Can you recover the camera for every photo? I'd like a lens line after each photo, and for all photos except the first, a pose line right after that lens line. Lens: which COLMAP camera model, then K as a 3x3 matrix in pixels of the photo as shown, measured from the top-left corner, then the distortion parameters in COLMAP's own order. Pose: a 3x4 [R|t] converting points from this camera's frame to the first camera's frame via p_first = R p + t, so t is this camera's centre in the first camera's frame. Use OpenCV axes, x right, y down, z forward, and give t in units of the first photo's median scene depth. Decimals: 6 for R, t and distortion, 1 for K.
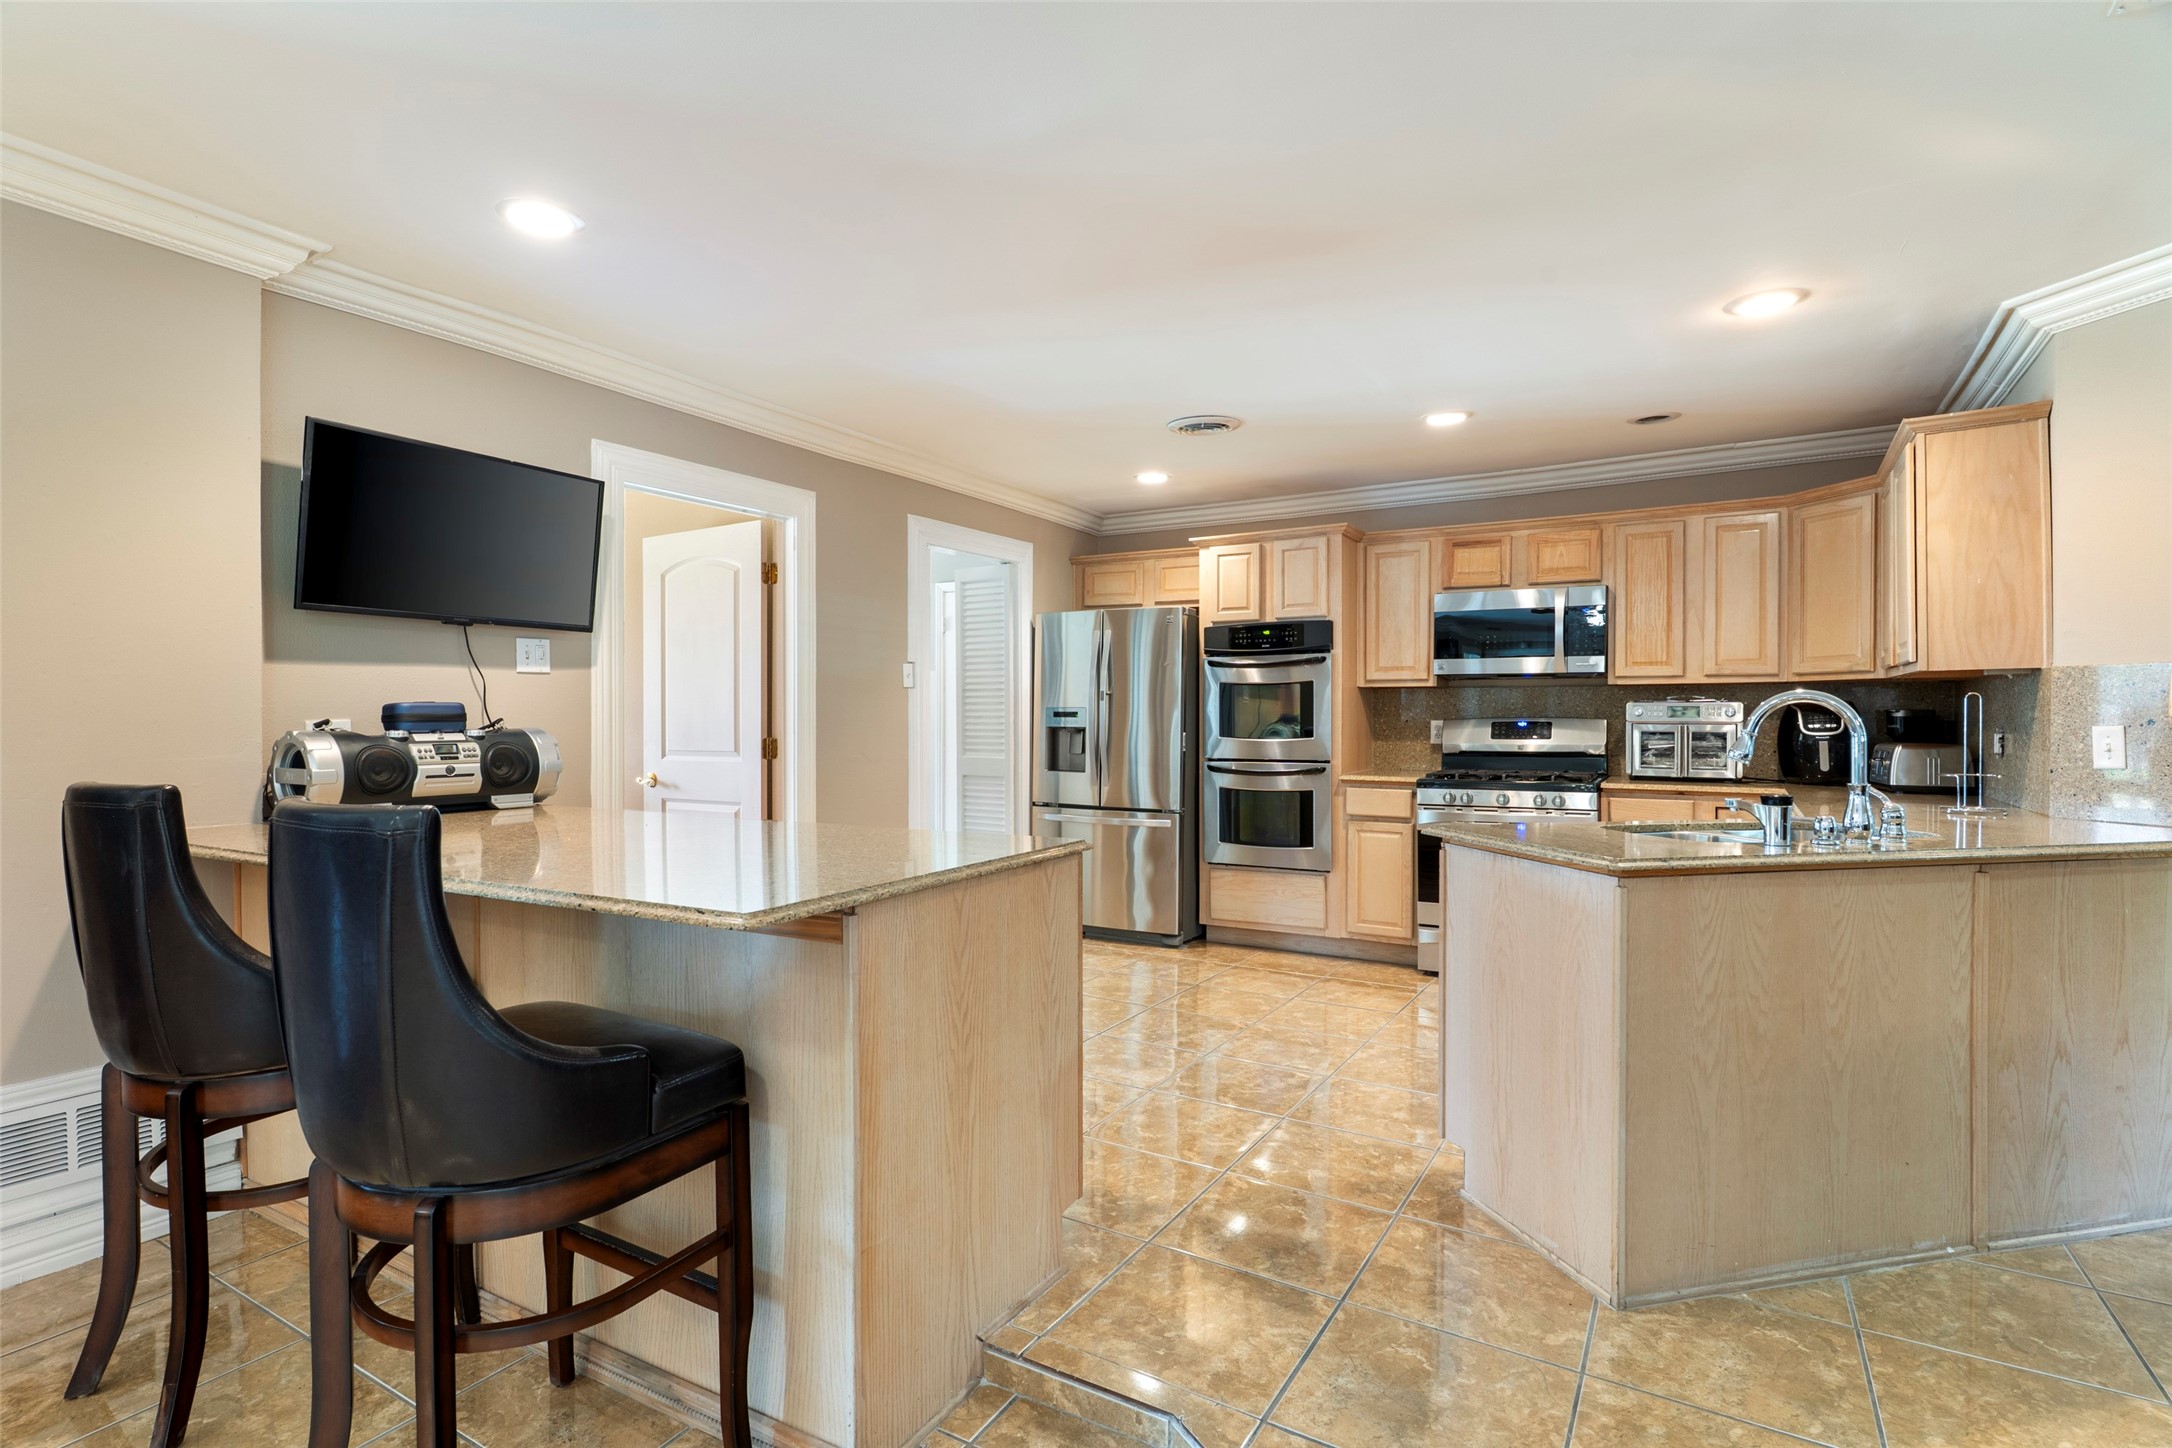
lens RADIAL K [[1065.7, 0, 1078.5], [0, 1065.7, 718.8], [0, 0, 1]] dist [0.006054, -0.000164]
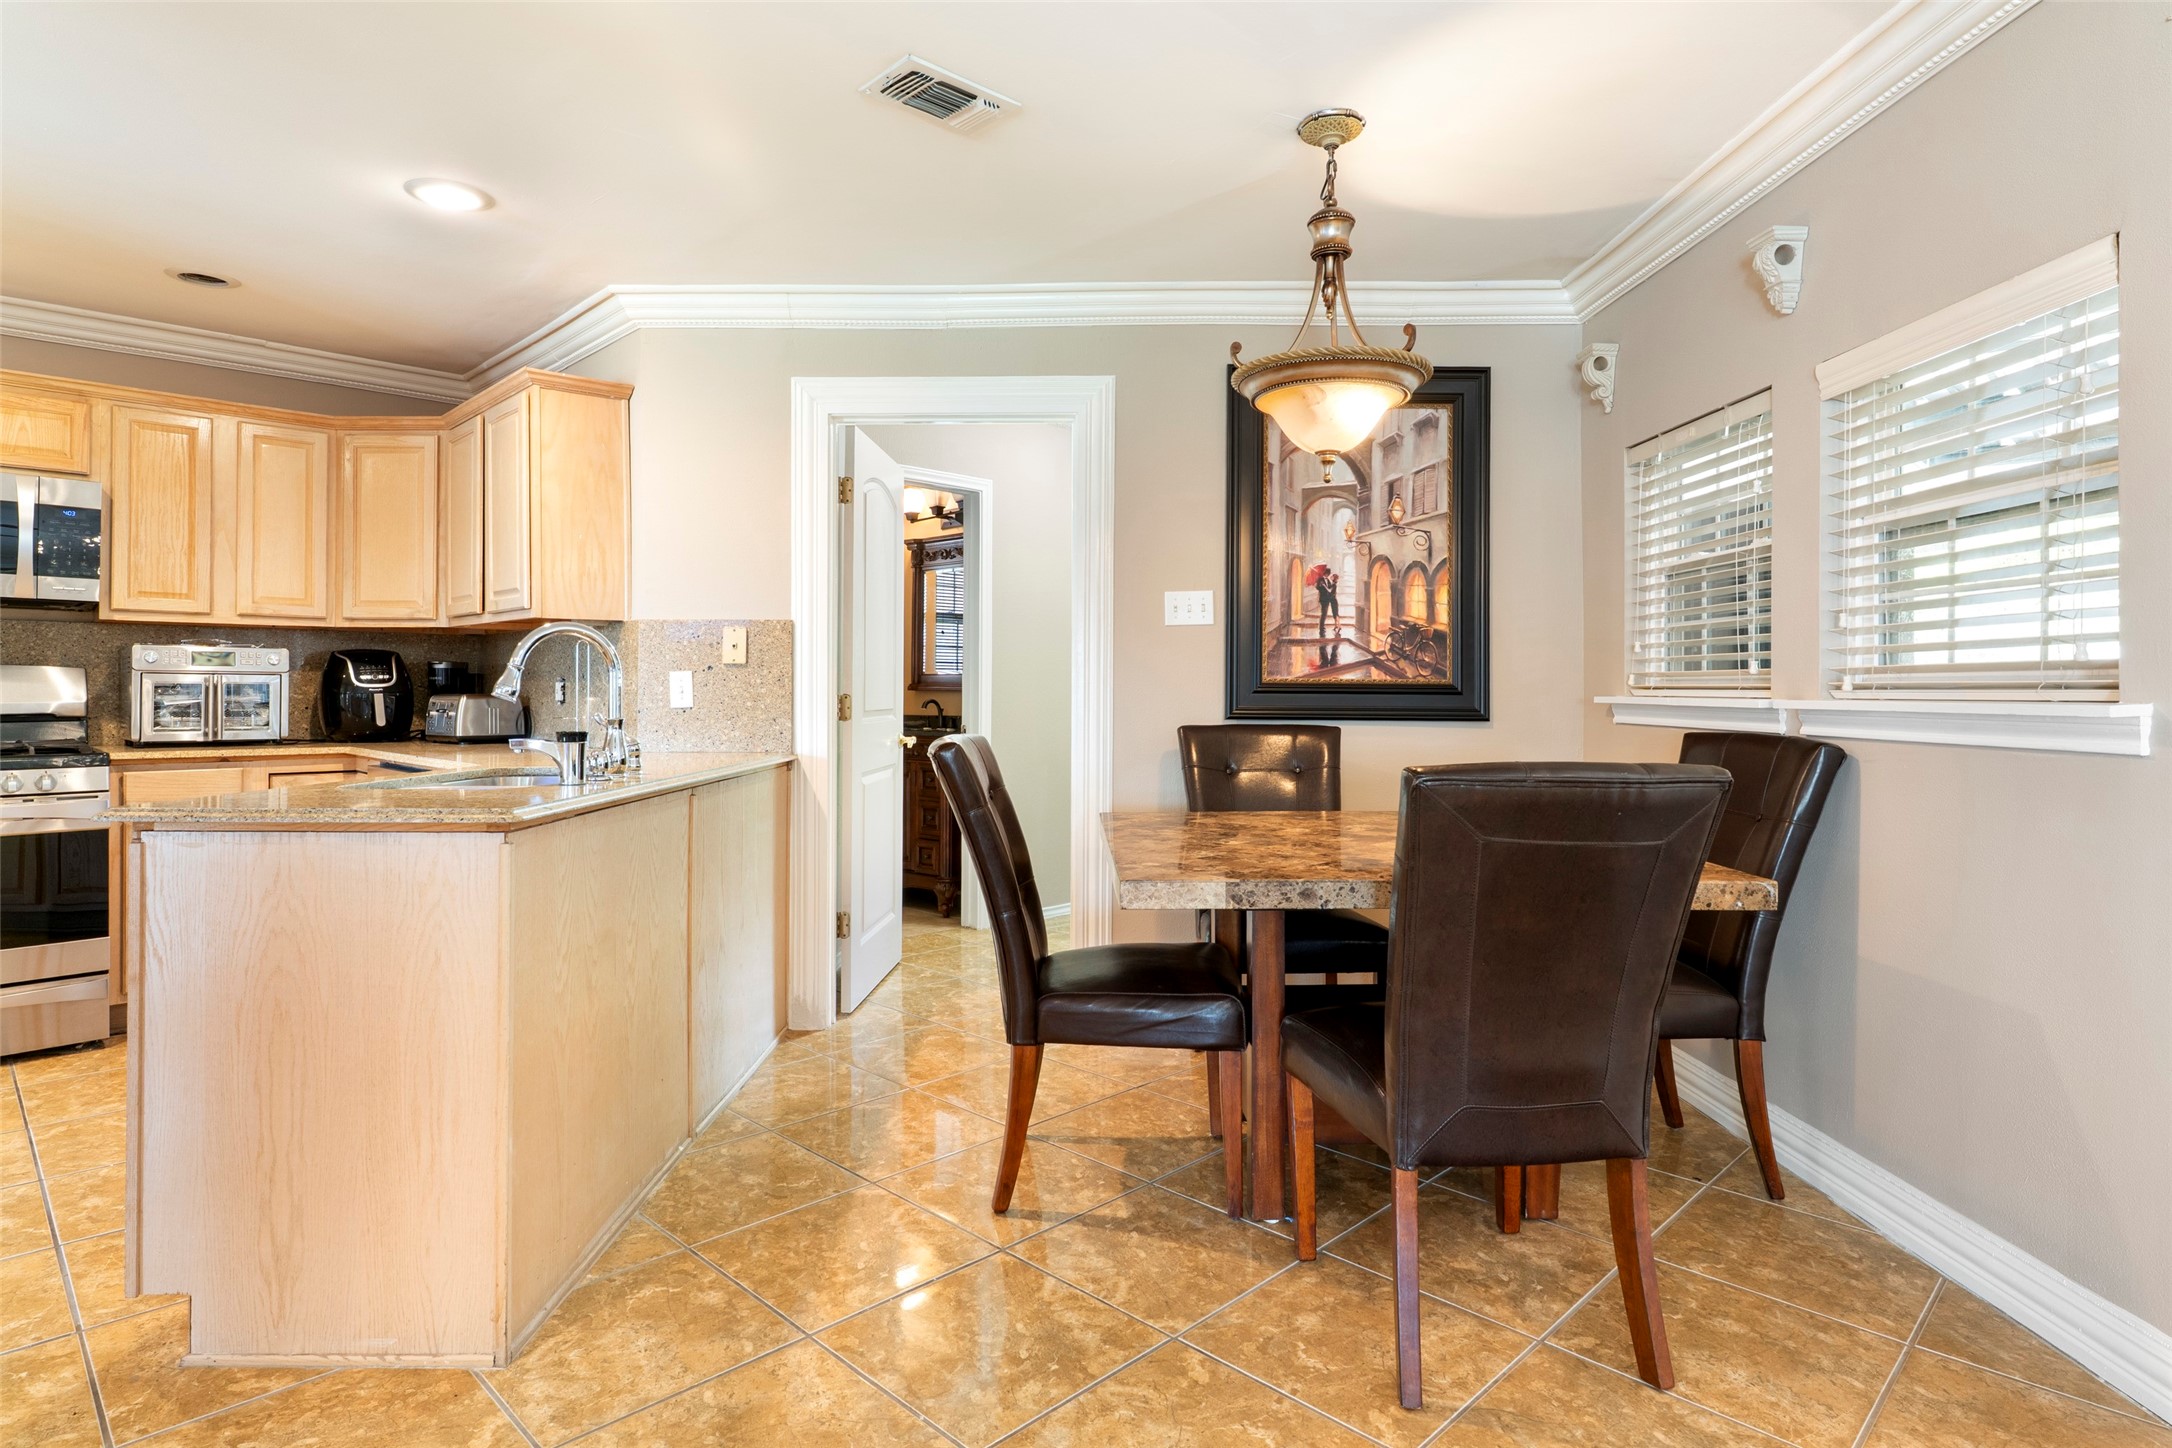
lens RADIAL K [[1160.5, 0, 1065.6], [0, 1160.5, 682.0], [0, 0, 1]] dist [0.002091, 0.000594]
pose [[0.247926, 0.008993, 0.968737, -0.111667], [0.001212, 0.999953, -0.009593, 0.019427], [-0.968778, 0.003553, 0.247904, 0.166241]]
